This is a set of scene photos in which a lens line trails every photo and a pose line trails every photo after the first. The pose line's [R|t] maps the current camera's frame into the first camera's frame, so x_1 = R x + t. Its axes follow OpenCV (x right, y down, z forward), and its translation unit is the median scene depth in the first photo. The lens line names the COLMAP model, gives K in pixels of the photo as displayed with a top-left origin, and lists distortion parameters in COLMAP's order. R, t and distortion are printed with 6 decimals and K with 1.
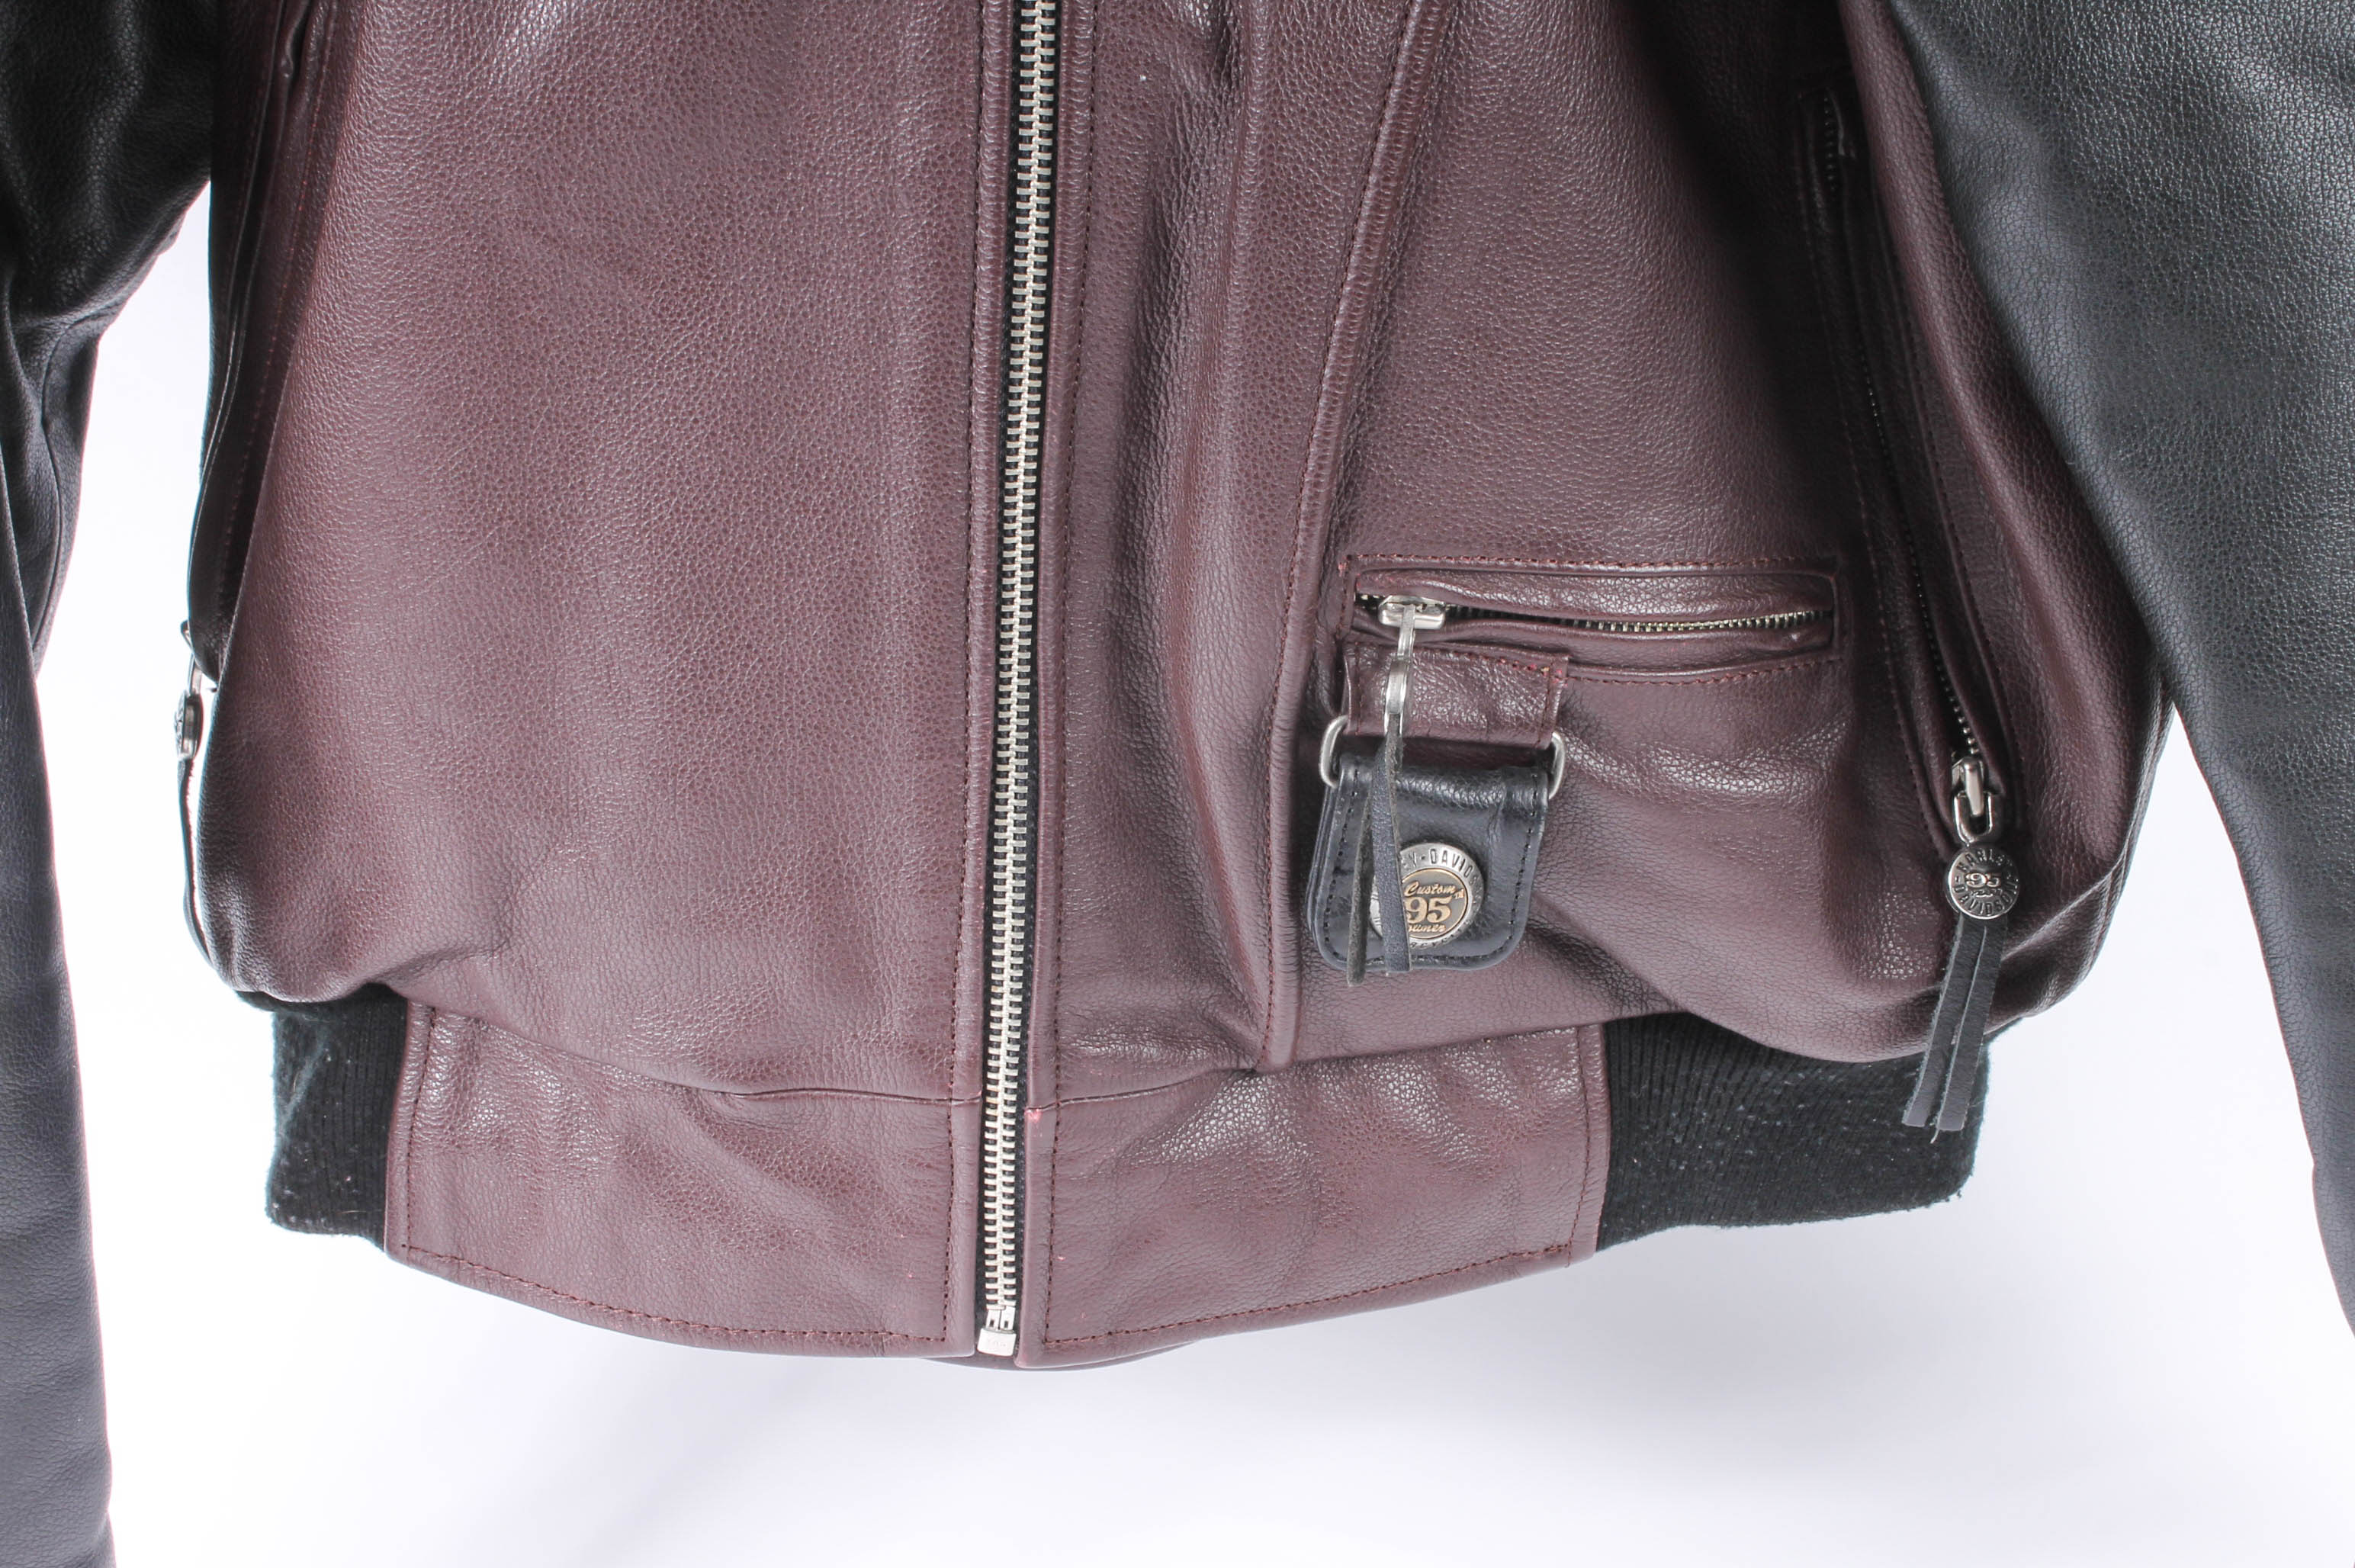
lens RADIAL K [[3795.0, 0, 1177.5], [0, 3795.0, 784.0], [0, 0, 1]] dist [-0.050413, 0.165891]
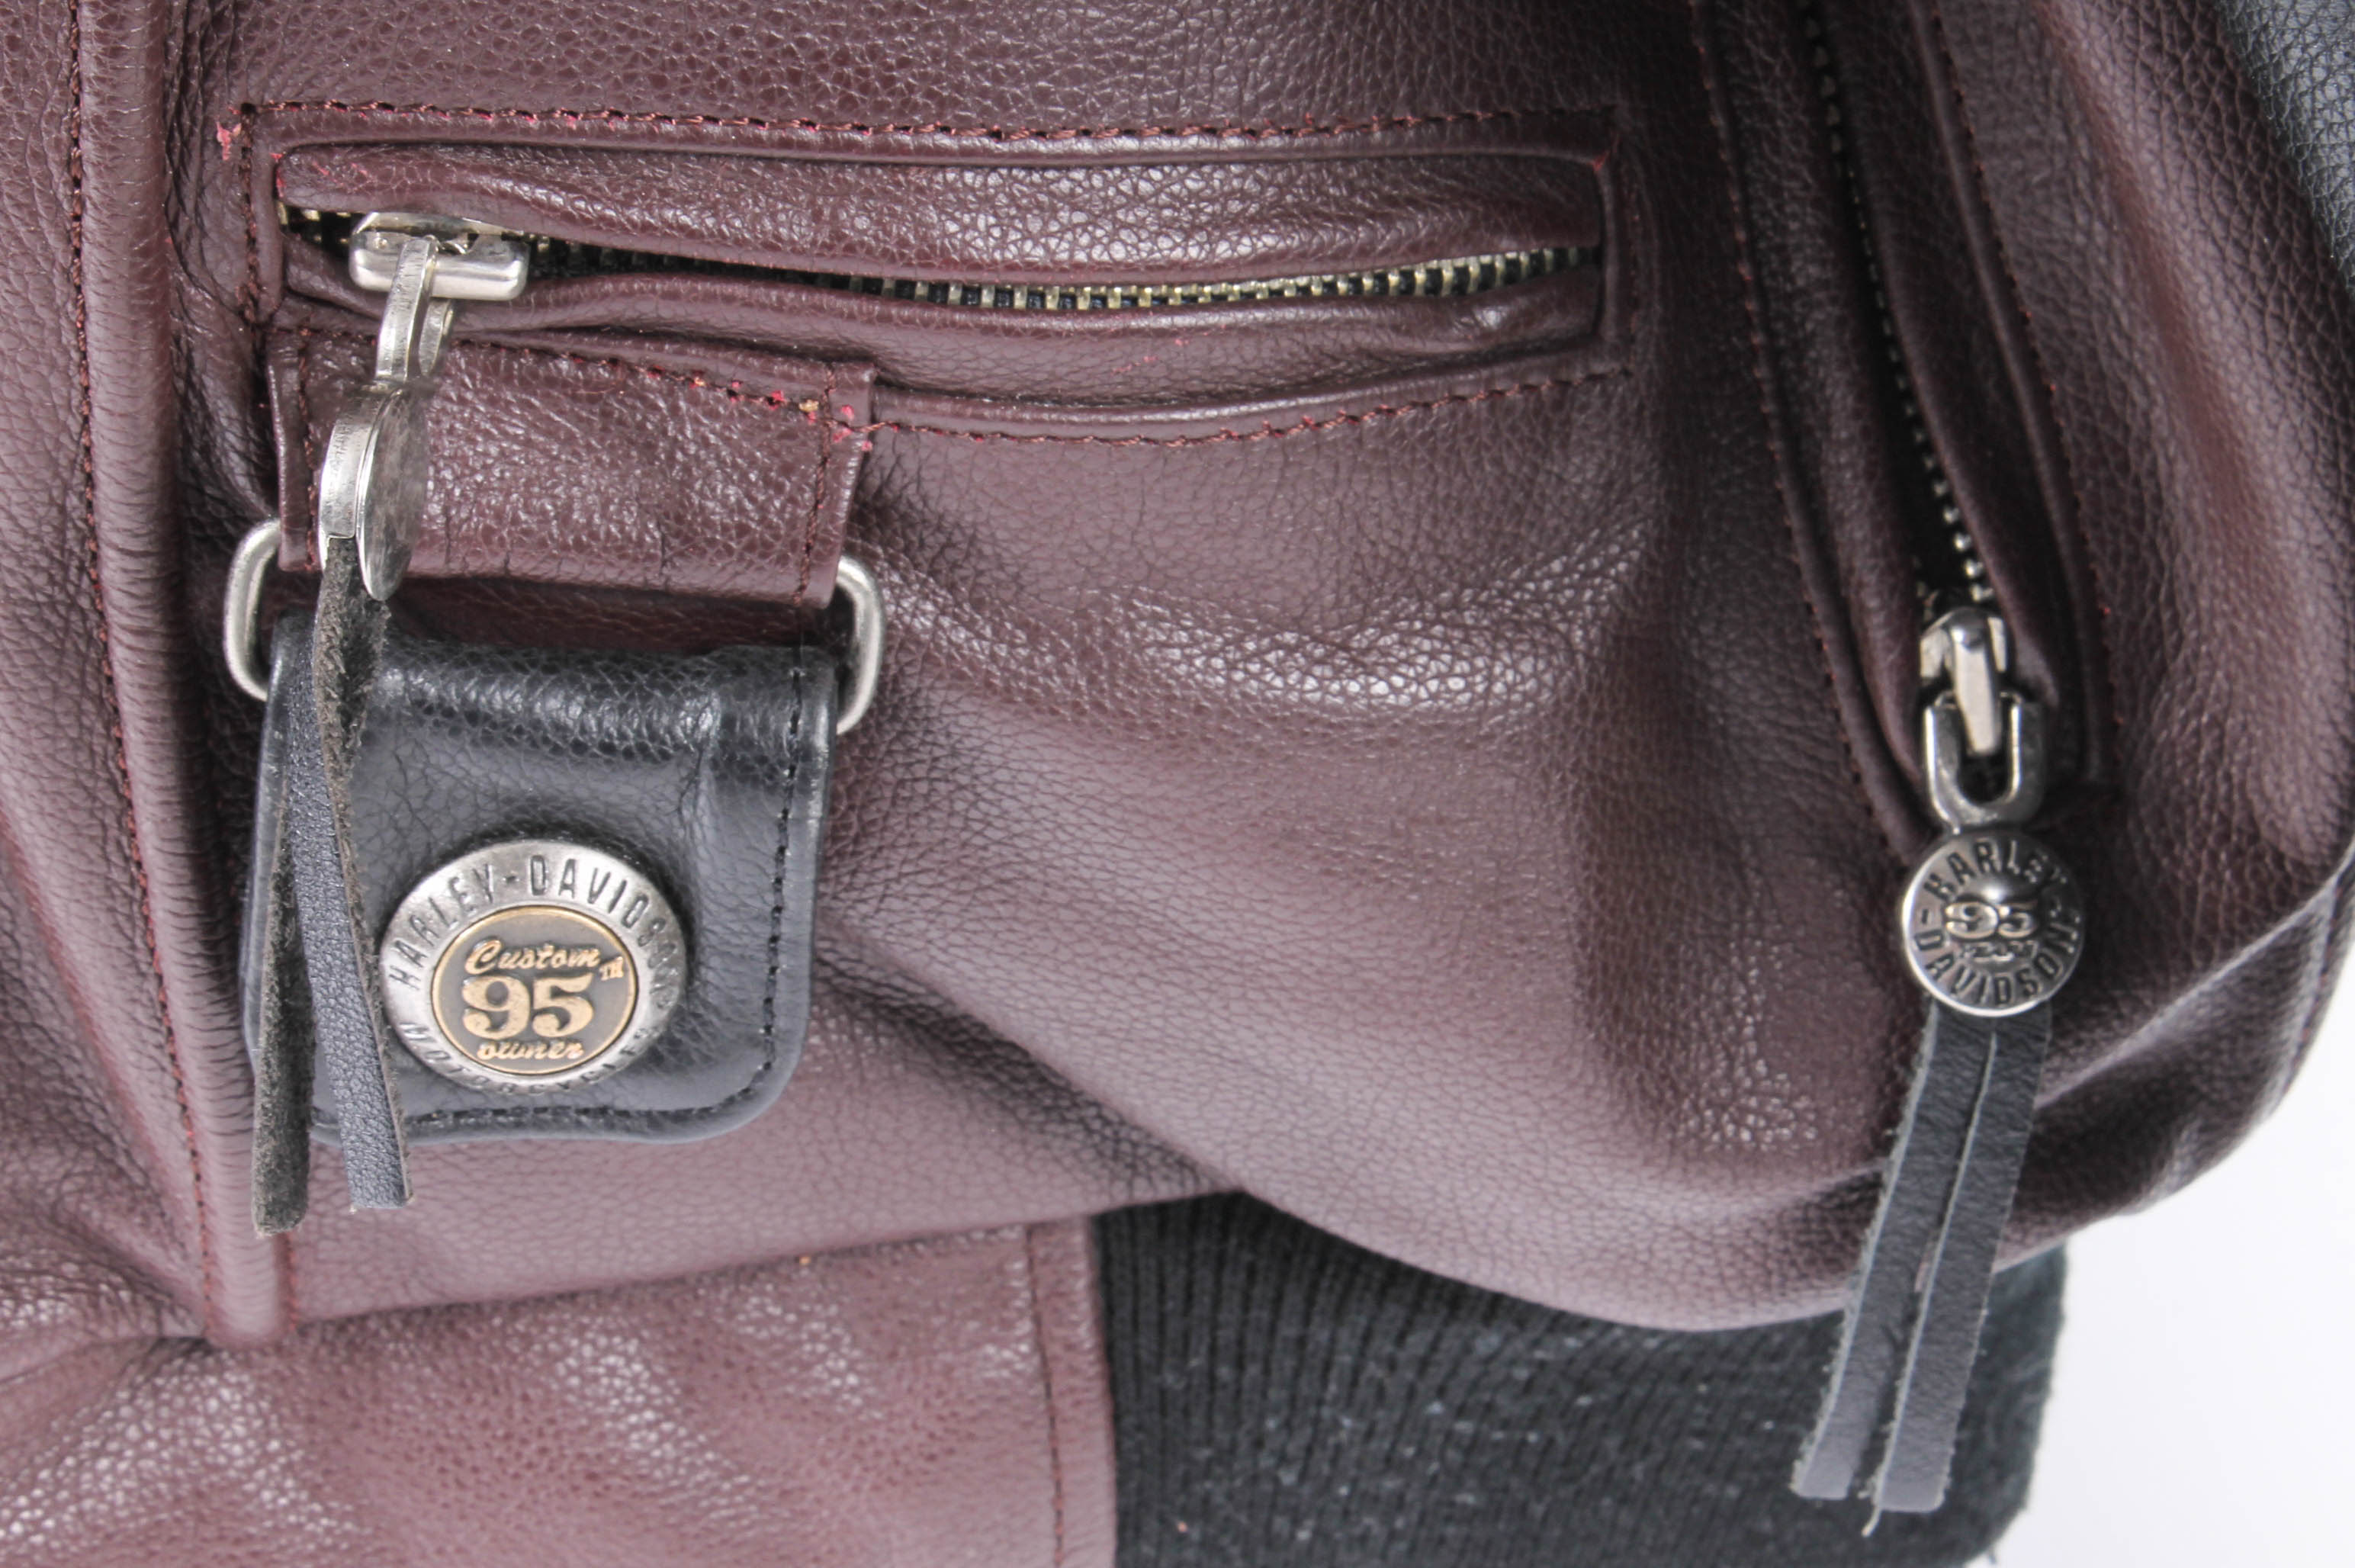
lens RADIAL K [[5401.6, 0, 1177.5], [0, 5401.6, 784.0], [0, 0, 1]] dist [0.066351, 0.058073]
pose [[0.999597, 0.014784, -0.024216, 0.141732], [-0.012409, 0.995360, 0.095422, -0.042785], [0.025514, -0.095083, 0.995142, 0.433667]]
